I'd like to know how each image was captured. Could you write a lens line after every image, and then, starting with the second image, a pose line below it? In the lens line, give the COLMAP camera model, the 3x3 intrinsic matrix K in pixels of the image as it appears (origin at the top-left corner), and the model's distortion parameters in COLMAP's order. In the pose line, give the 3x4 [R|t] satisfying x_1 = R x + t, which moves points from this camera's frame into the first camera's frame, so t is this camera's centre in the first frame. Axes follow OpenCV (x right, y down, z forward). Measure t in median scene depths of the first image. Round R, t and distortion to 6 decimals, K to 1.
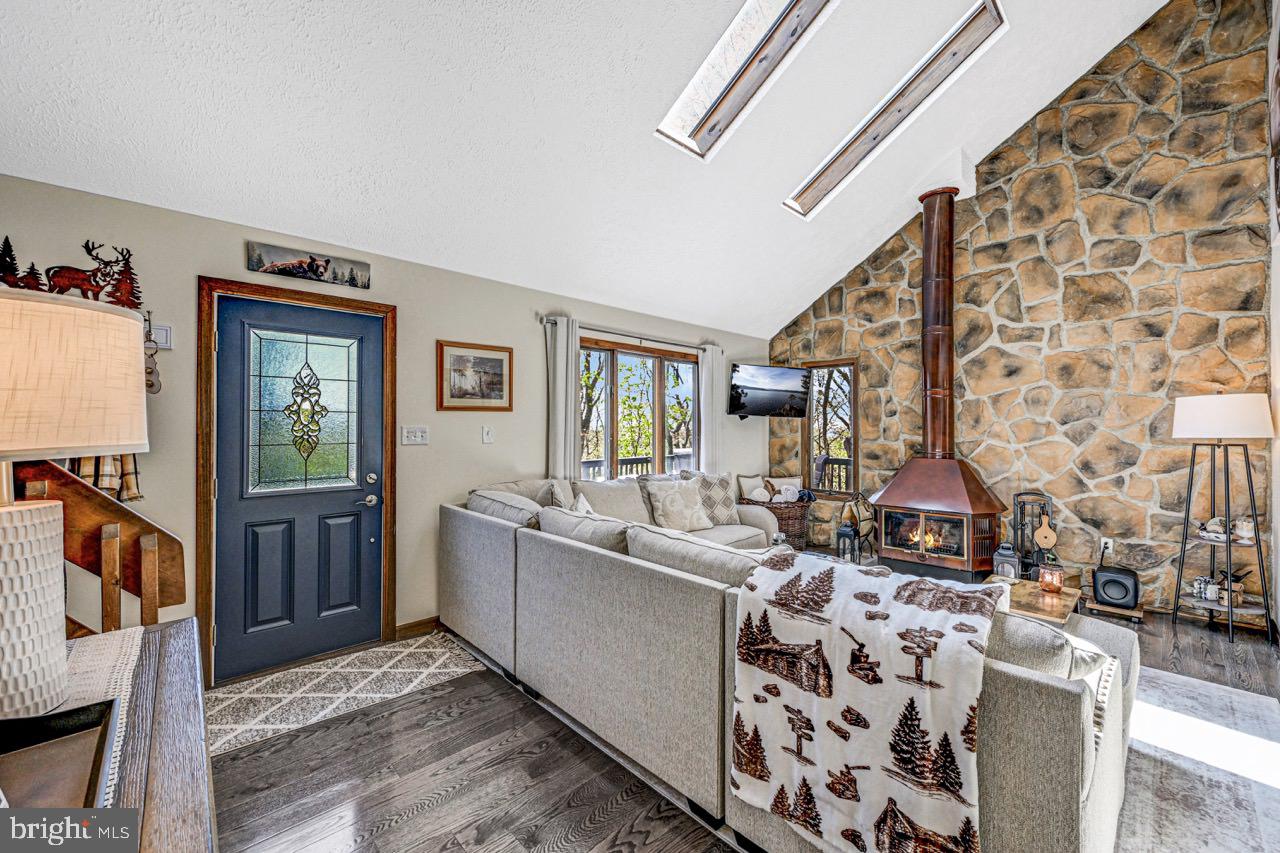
lens RADIAL K [[503.3, 0, 659.5], [0, 503.3, 421.6], [0, 0, 1]] dist [0.005464, -0.000392]
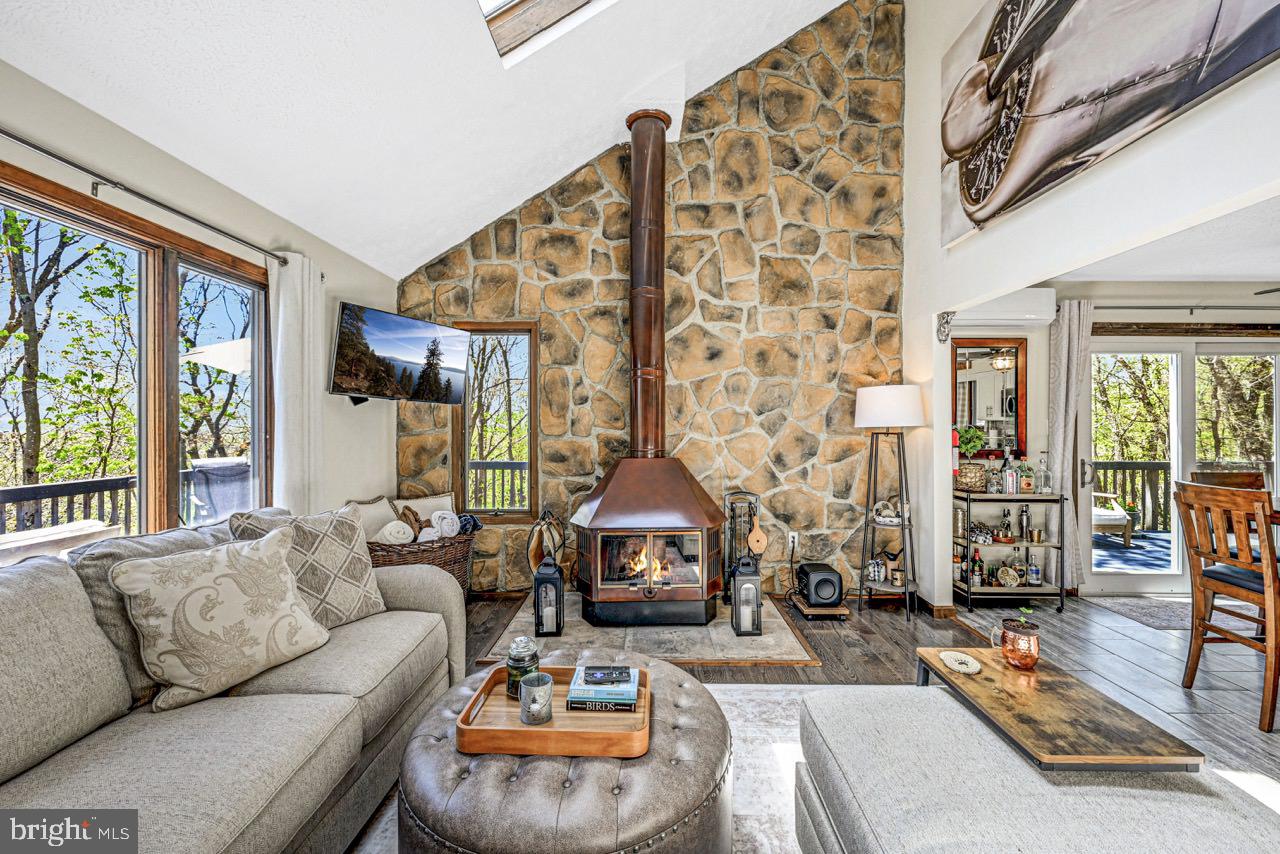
lens RADIAL K [[503.3, 0, 649.5], [0, 503.3, 424.4], [0, 0, 1]] dist [0.005464, -0.000392]
pose [[0.719887, -0.000246, 0.694091, 0.010596], [-0.003409, 0.999987, 0.003889, 0.020739], [-0.694083, -0.005166, 0.719877, 0.471889]]
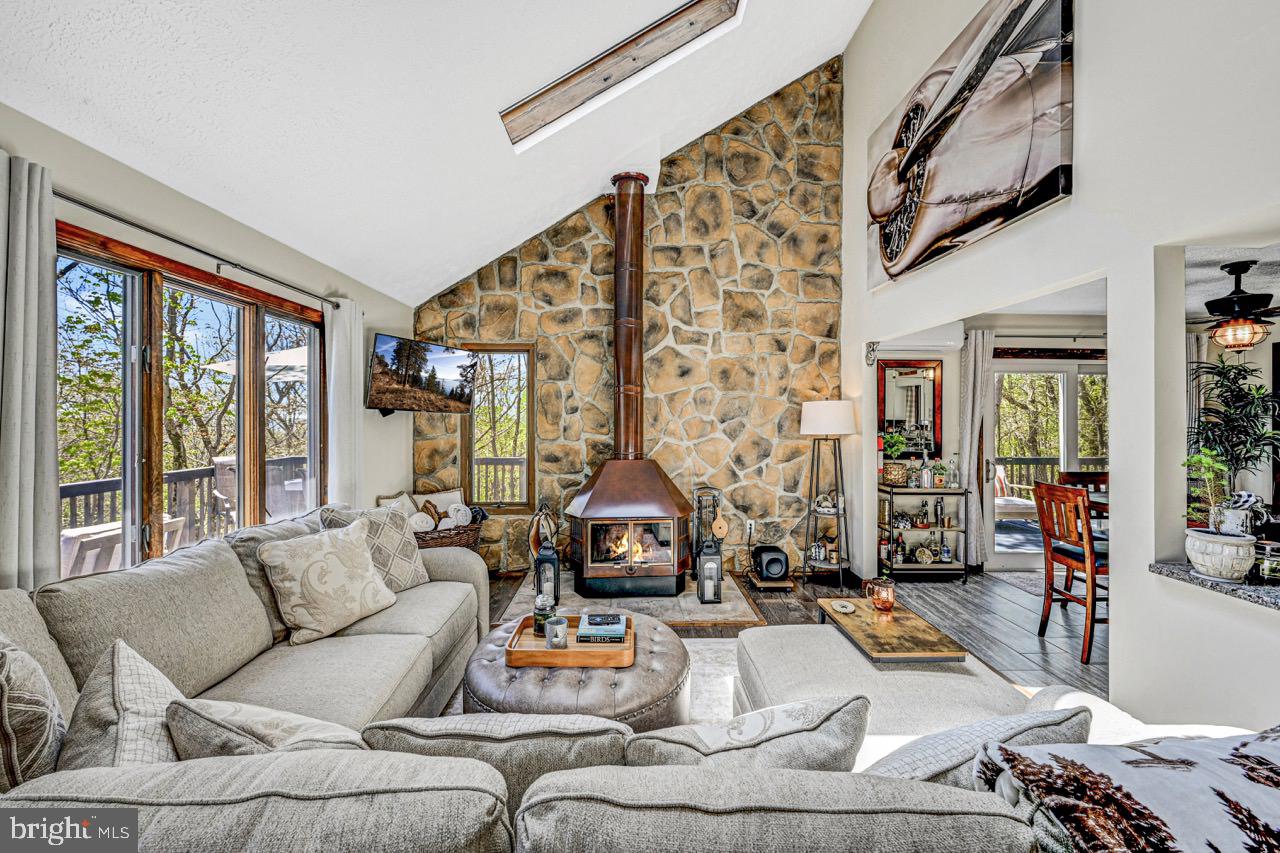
lens RADIAL K [[503.3, 0, 643.3], [0, 503.3, 414.5], [0, 0, 1]] dist [0.005464, -0.000392]
pose [[0.695700, 0.003989, 0.718321, -0.114845], [-0.006592, 0.999978, 0.000832, -0.012655], [-0.718302, -0.005314, 0.695711, 0.354998]]
